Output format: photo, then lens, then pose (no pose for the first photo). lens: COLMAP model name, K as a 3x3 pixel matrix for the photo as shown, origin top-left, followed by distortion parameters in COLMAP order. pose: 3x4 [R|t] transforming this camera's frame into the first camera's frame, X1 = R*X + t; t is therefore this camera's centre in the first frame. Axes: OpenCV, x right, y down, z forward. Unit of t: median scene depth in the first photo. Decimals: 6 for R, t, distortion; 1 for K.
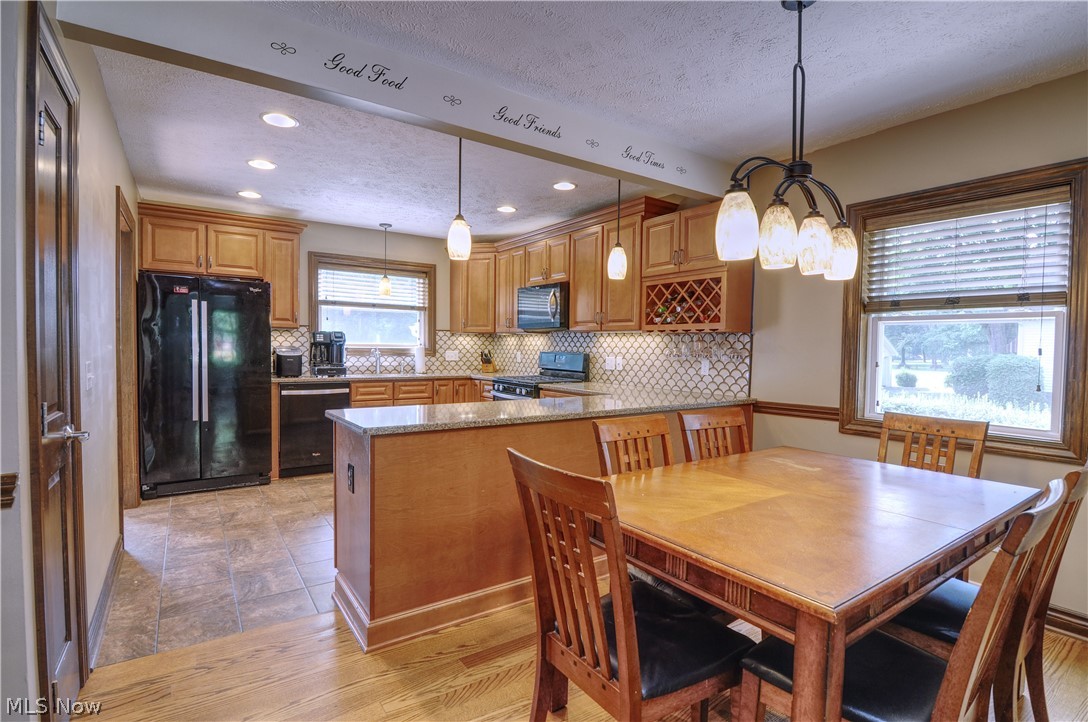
lens RADIAL K [[525.5, 0, 548.0], [0, 525.5, 362.8], [0, 0, 1]] dist [-0.011778, -0.001431]
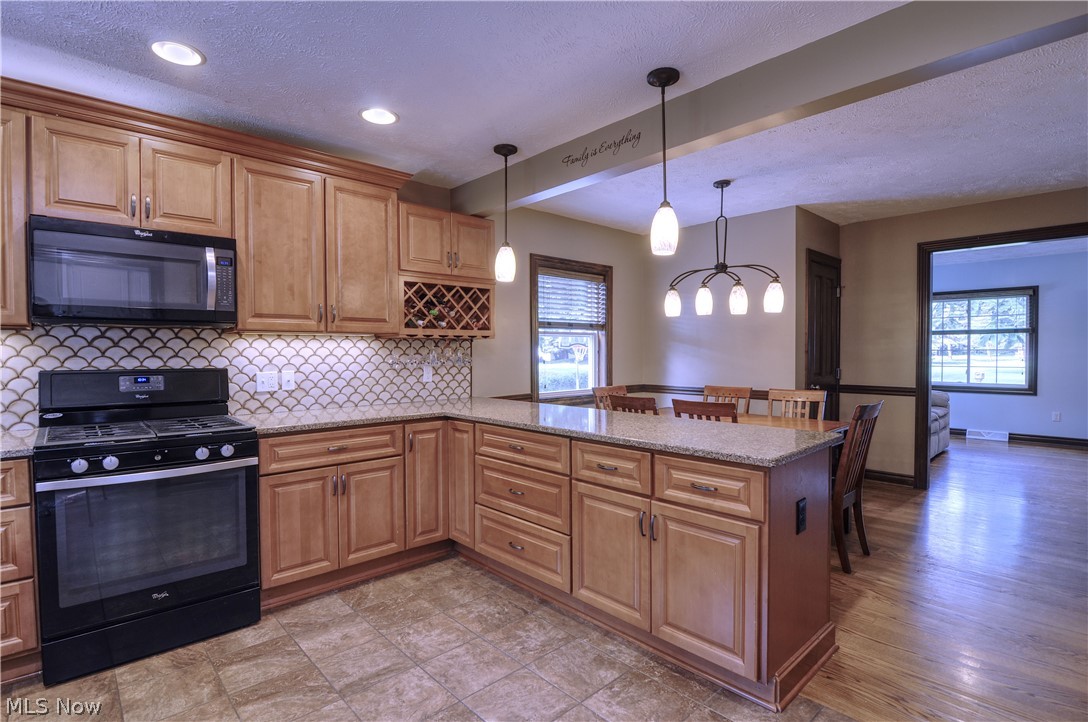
lens RADIAL K [[525.5, 0, 548.0], [0, 525.5, 362.8], [0, 0, 1]] dist [-0.011778, -0.001431]
pose [[-0.148634, -0.034936, 0.988275, -0.685463], [0.036008, 0.998522, 0.040713, -0.043005], [-0.988237, 0.041637, -0.147156, 0.916498]]
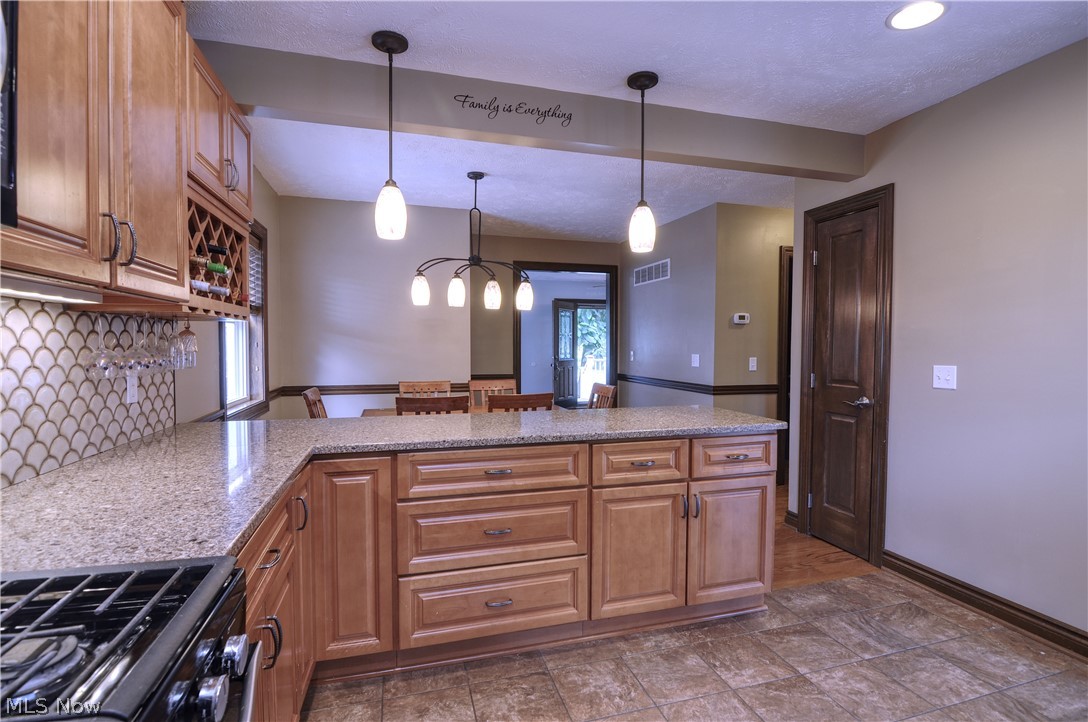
lens RADIAL K [[525.5, 0, 548.0], [0, 525.5, 362.8], [0, 0, 1]] dist [-0.011778, -0.001431]
pose [[-0.949887, -0.026736, 0.311448, -0.208996], [-0.005011, 0.997510, 0.070345, -0.048266], [-0.312553, 0.065259, -0.947656, 1.322714]]
